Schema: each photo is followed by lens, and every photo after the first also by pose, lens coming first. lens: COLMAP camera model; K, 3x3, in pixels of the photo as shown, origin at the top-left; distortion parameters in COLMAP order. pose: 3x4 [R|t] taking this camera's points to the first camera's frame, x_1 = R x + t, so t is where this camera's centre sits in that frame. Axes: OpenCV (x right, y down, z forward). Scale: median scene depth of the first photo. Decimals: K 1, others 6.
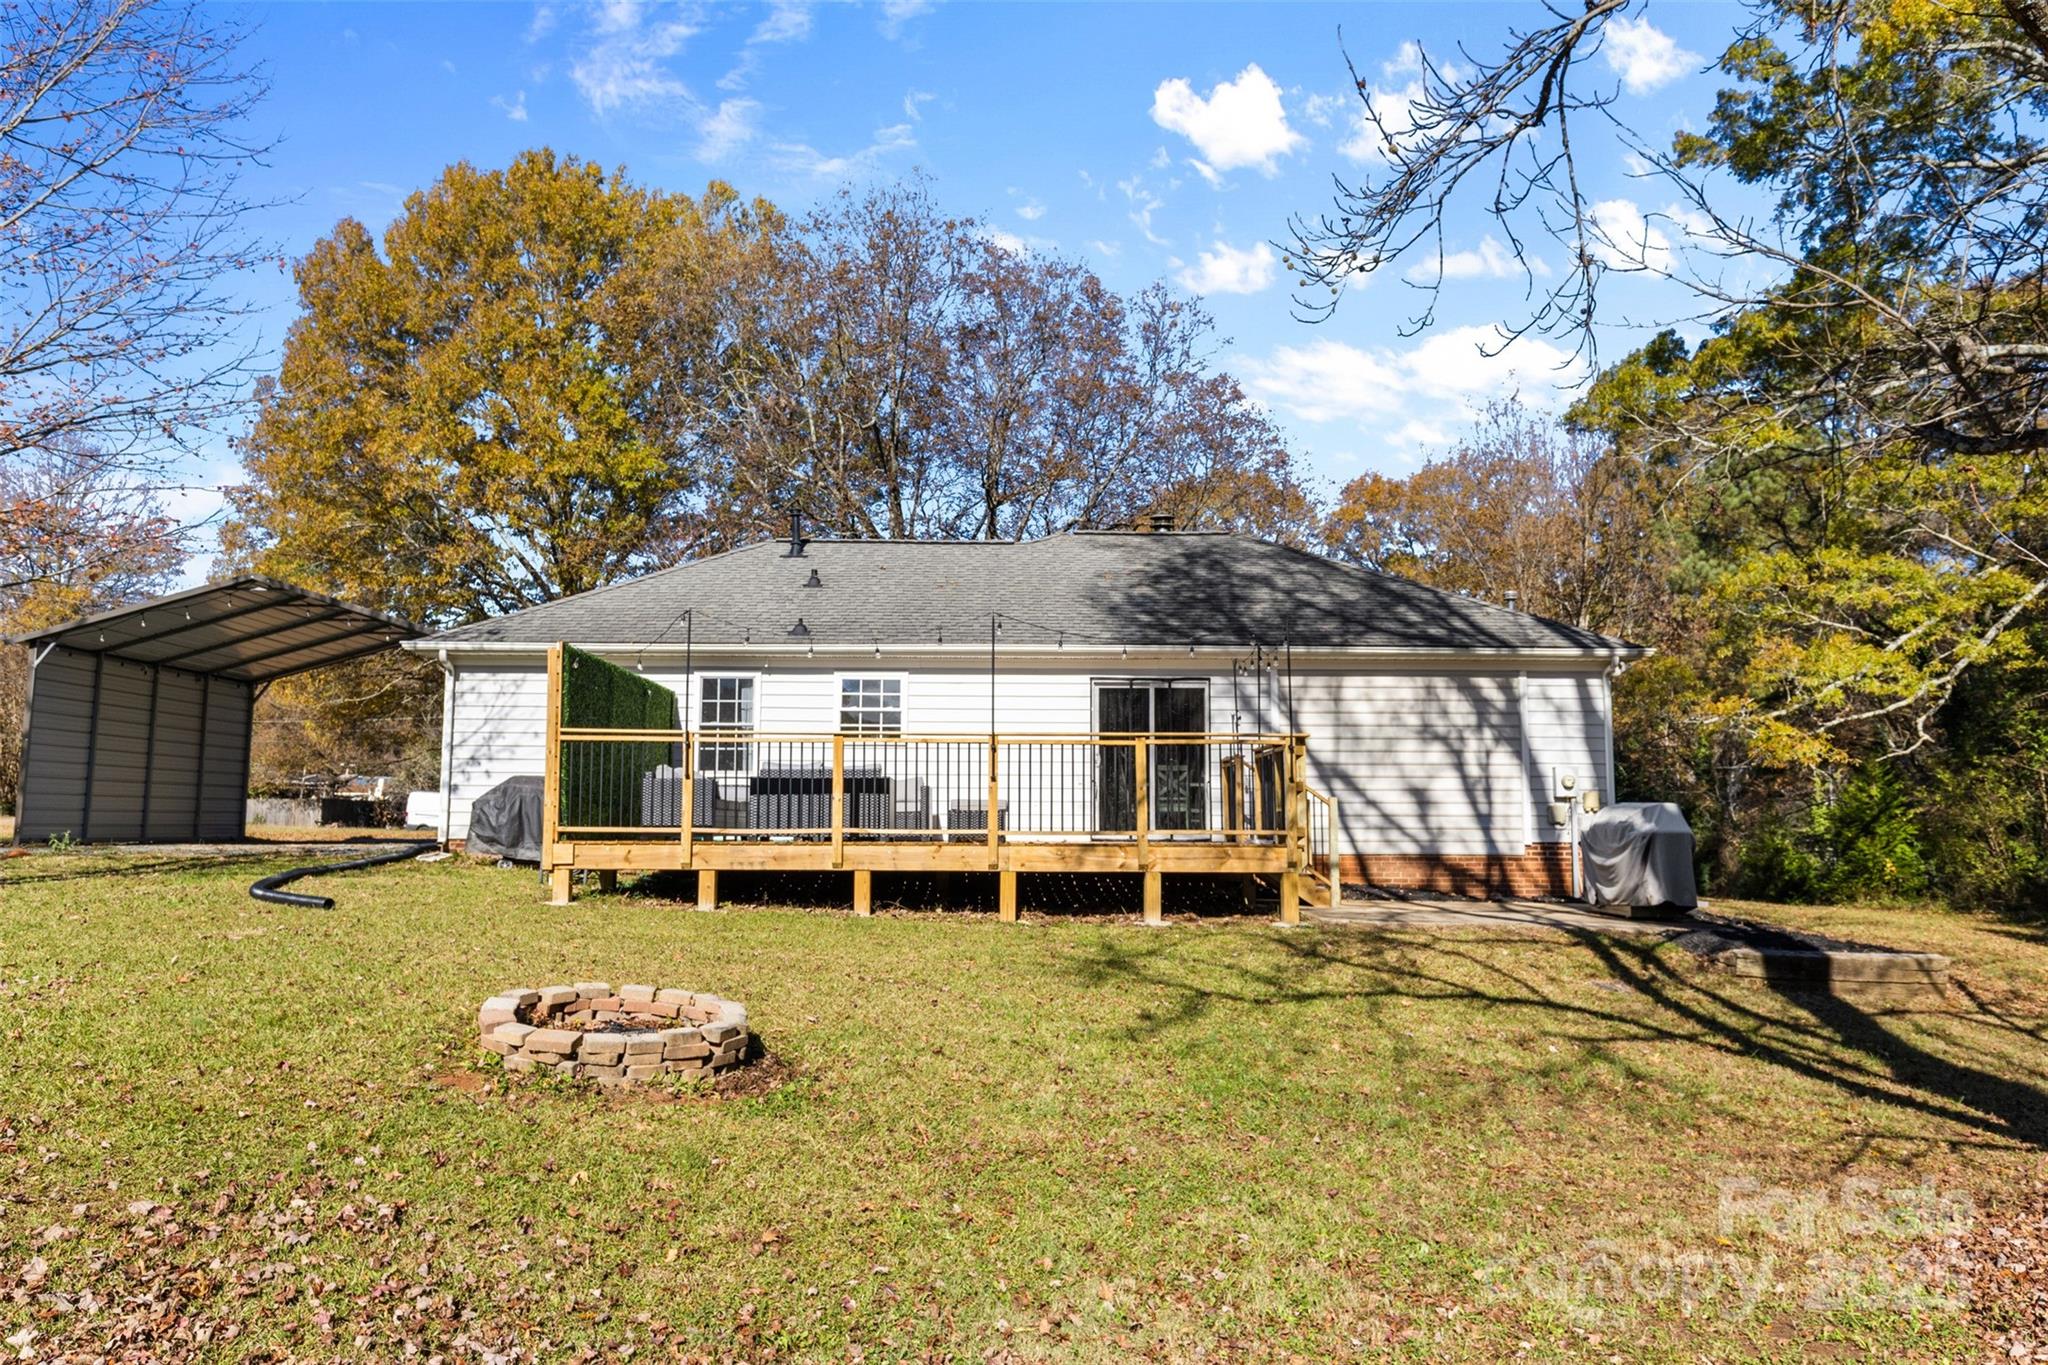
lens RADIAL K [[1504.8, 0, 1024.9], [0, 1504.8, 693.8], [0, 0, 1]] dist [-0.004764, -0.005491]
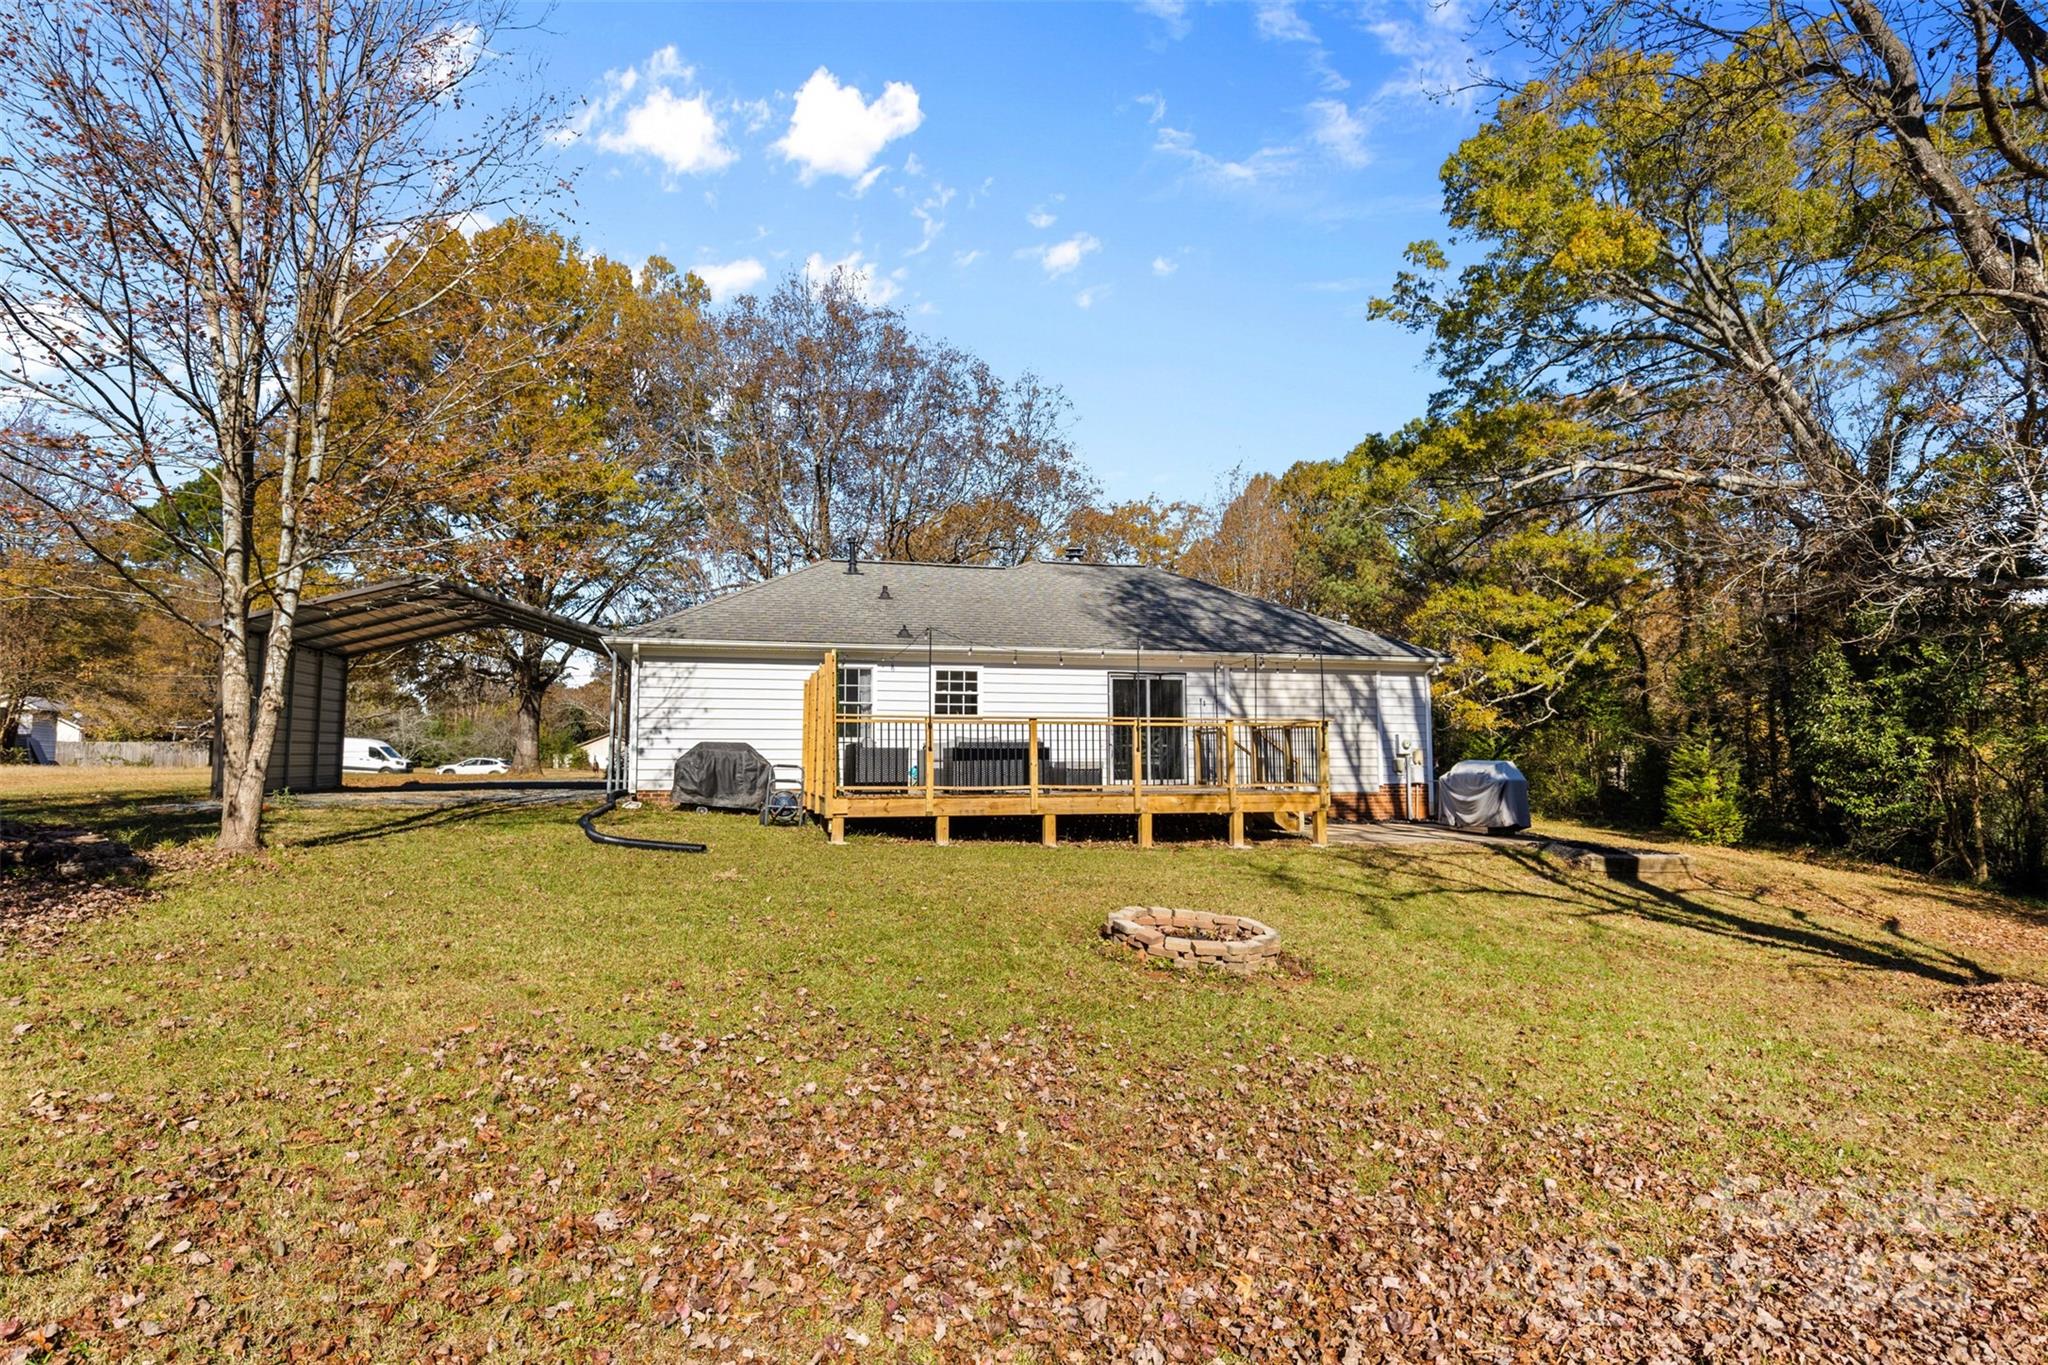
lens RADIAL K [[1150.3, 0, 1021.8], [0, 1150.3, 677.9], [0, 0, 1]] dist [0.004379, 0.000485]
pose [[0.968061, 0.011778, 0.250439, -0.308080], [-0.016601, 0.999715, 0.017153, -0.022089], [-0.250165, -0.020763, 0.967981, -0.030644]]
